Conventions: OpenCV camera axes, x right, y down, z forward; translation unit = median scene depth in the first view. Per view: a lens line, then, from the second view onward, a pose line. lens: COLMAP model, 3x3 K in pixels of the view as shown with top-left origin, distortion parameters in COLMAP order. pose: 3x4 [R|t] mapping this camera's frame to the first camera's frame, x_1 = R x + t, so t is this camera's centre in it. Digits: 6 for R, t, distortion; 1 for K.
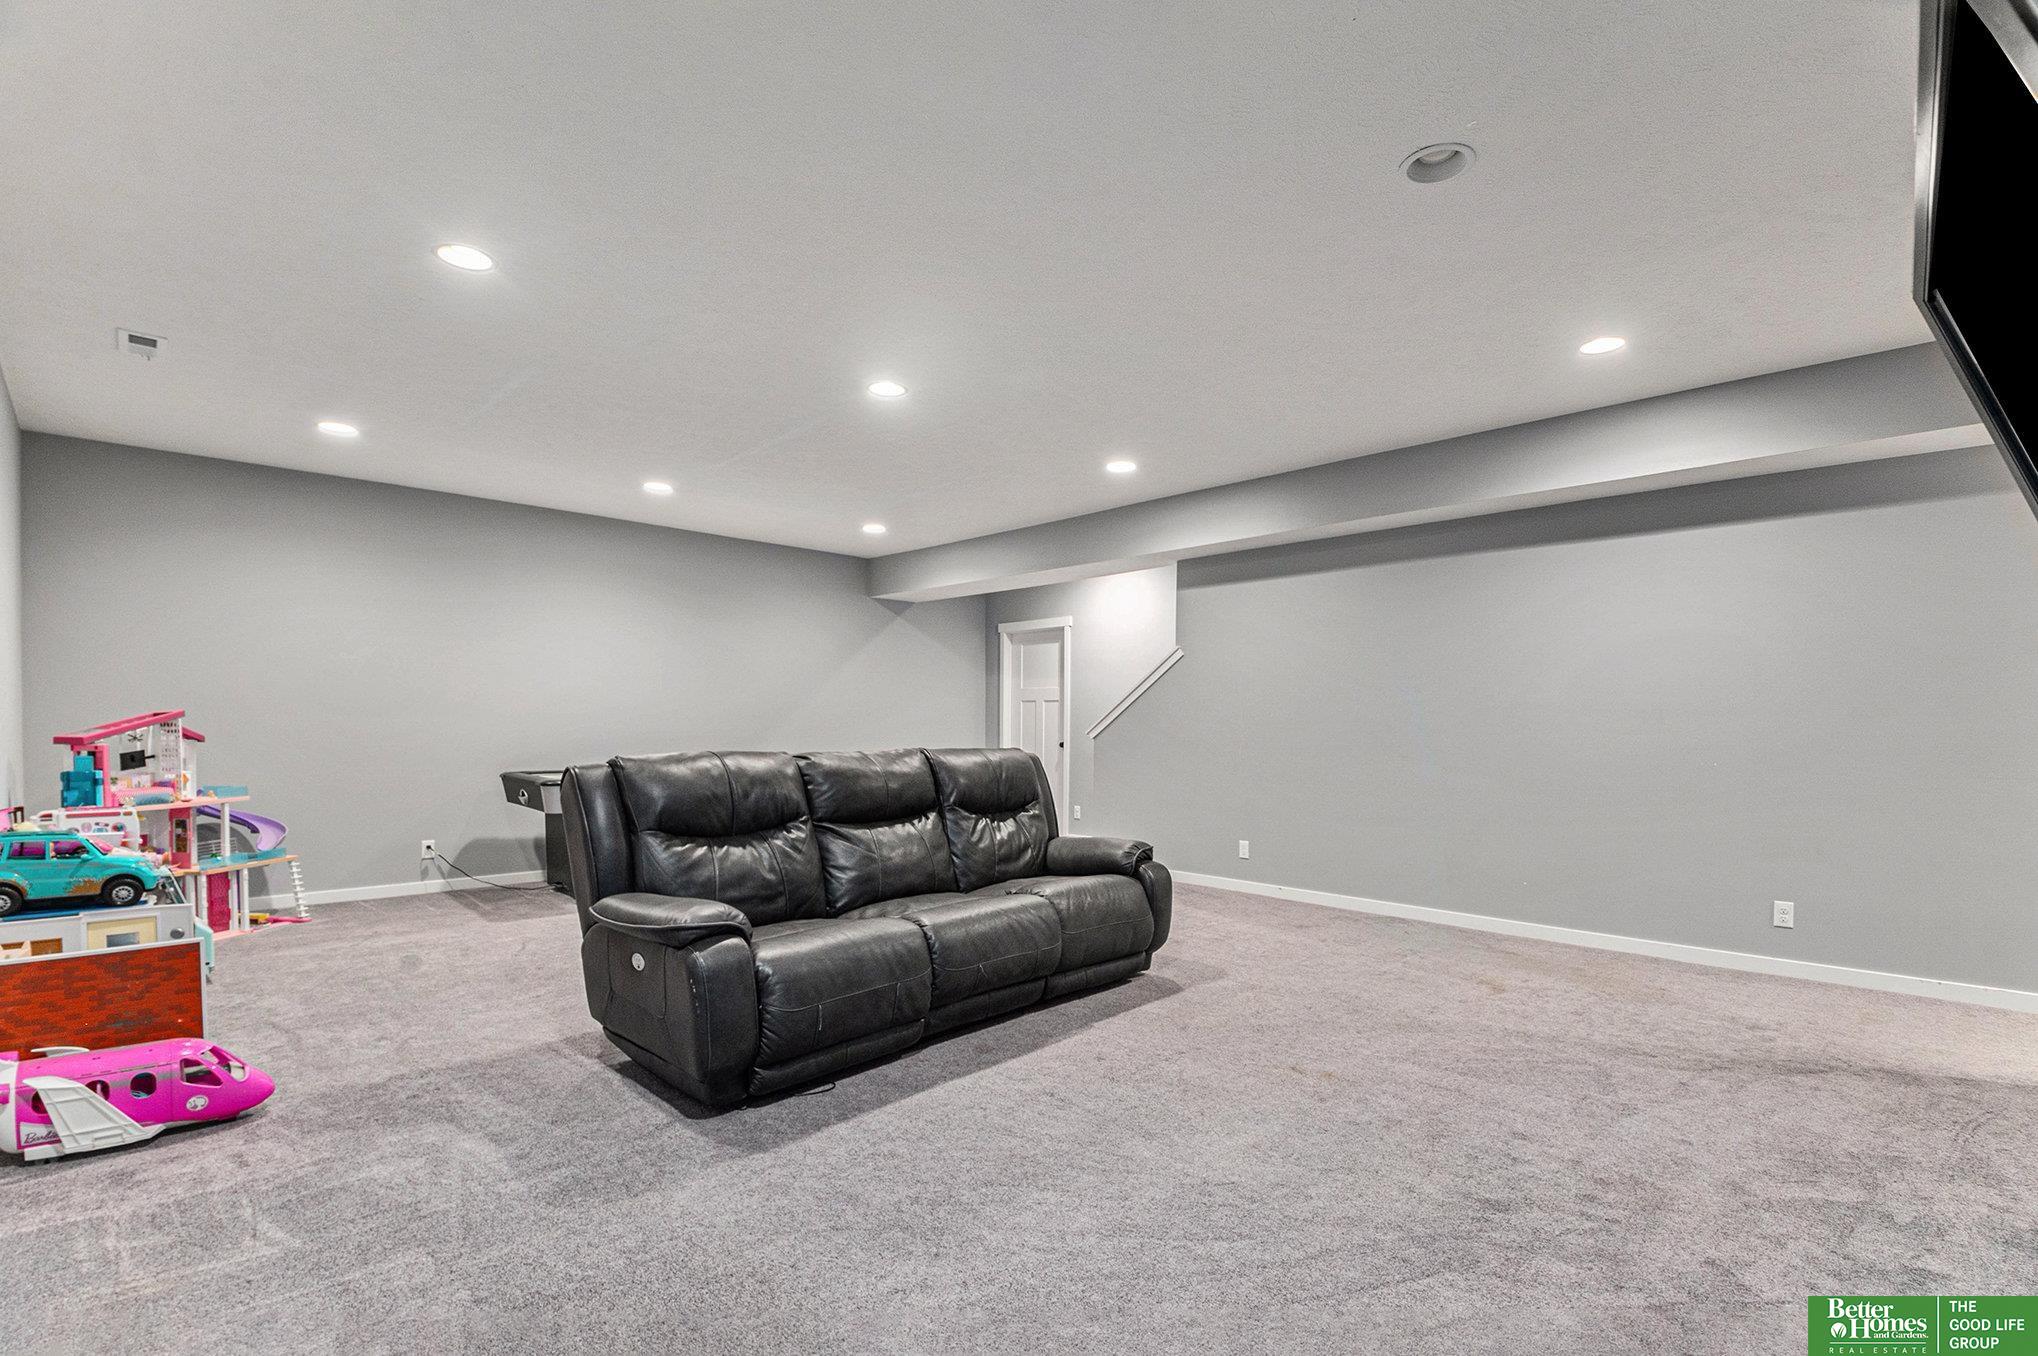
lens RADIAL K [[922.6, 0, 1040.4], [0, 922.6, 705.4], [0, 0, 1]] dist [0.000597, -0.016529]
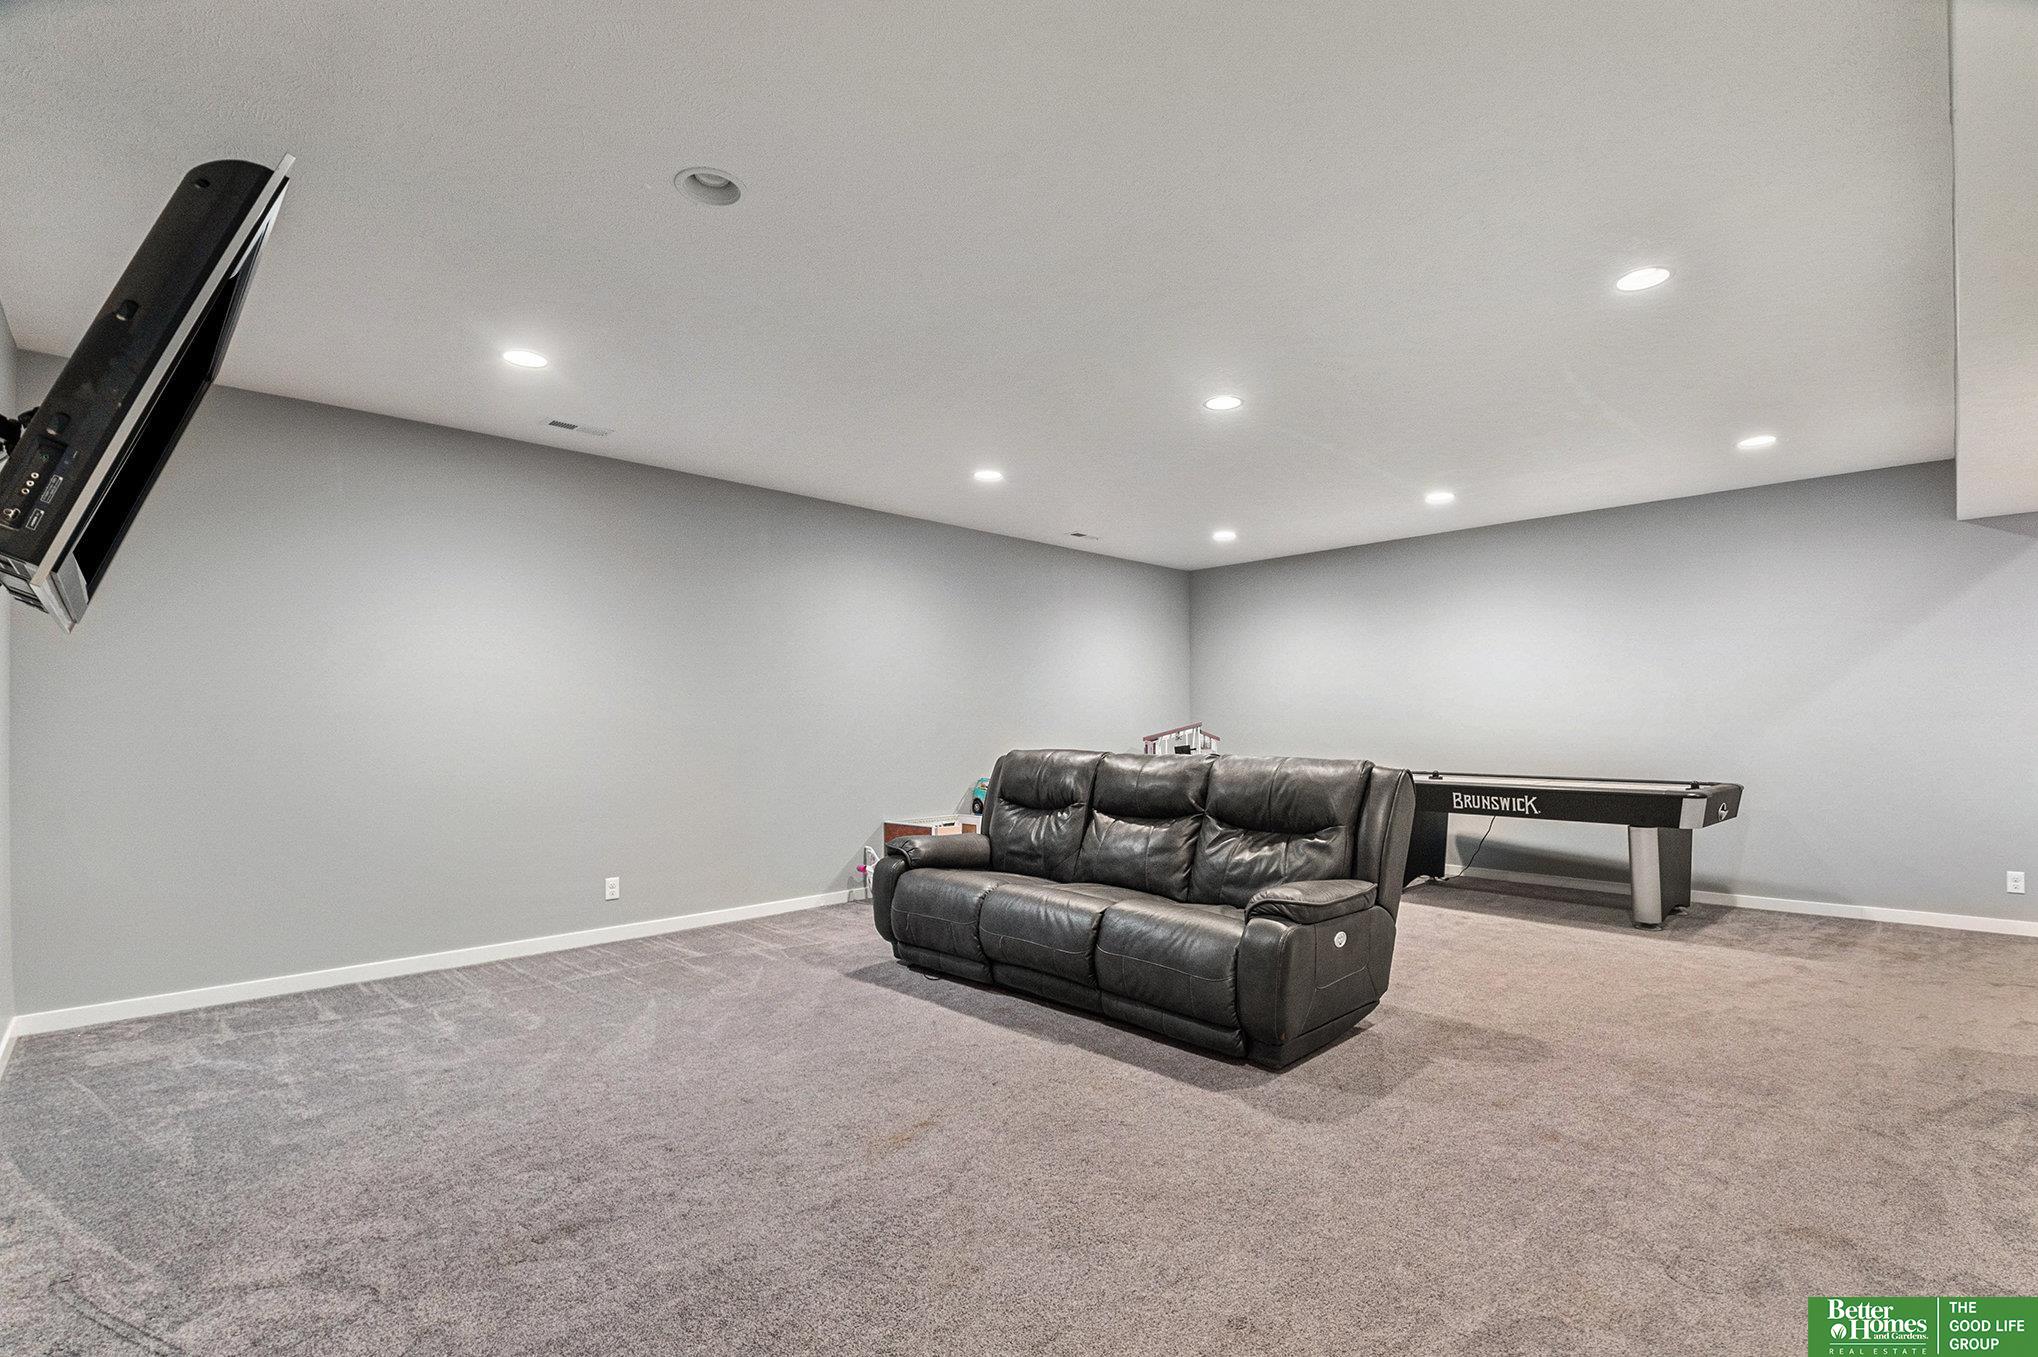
lens RADIAL K [[922.6, 0, 1040.4], [0, 922.6, 705.9], [0, 0, 1]] dist [0.000597, -0.016529]
pose [[-0.030020, -0.026379, -0.999201, 0.930082], [0.019269, 0.999451, -0.026964, 0.020843], [0.999364, -0.020063, -0.029495, 0.921961]]
